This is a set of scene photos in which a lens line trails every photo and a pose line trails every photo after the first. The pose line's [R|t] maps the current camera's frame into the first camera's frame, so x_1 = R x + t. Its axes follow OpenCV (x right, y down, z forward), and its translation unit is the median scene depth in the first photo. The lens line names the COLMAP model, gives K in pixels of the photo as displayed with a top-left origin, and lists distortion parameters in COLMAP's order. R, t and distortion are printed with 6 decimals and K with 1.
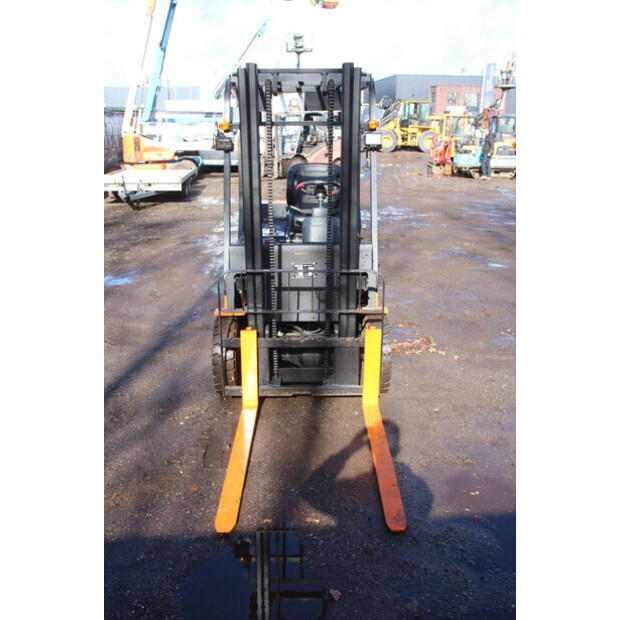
lens RADIAL K [[613.1, 0, 310.0], [0, 613.1, 310.0], [0, 0, 1]] dist [-0.135440, 0.231211]
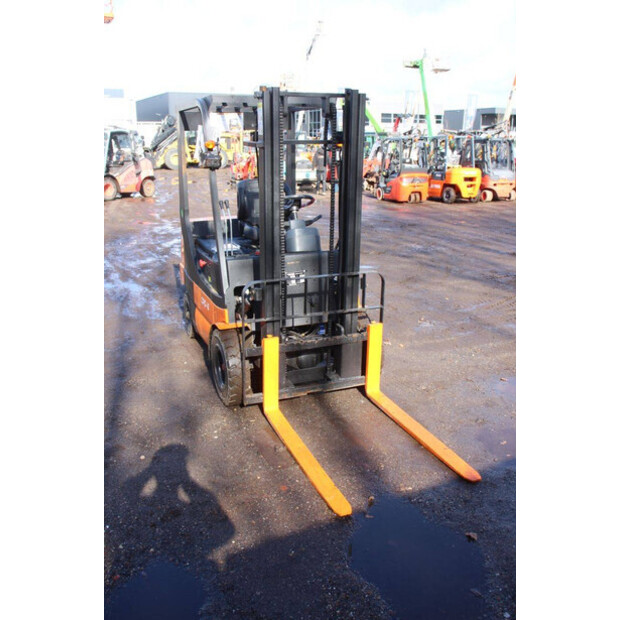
lens RADIAL K [[613.1, 0, 310.0], [0, 613.1, 310.0], [0, 0, 1]] dist [-0.135440, 0.231211]
pose [[0.928010, -0.102352, 0.358219, -0.377338], [0.111740, 0.993722, -0.005545, -0.000551], [-0.355403, 0.045173, 0.933621, -0.007975]]
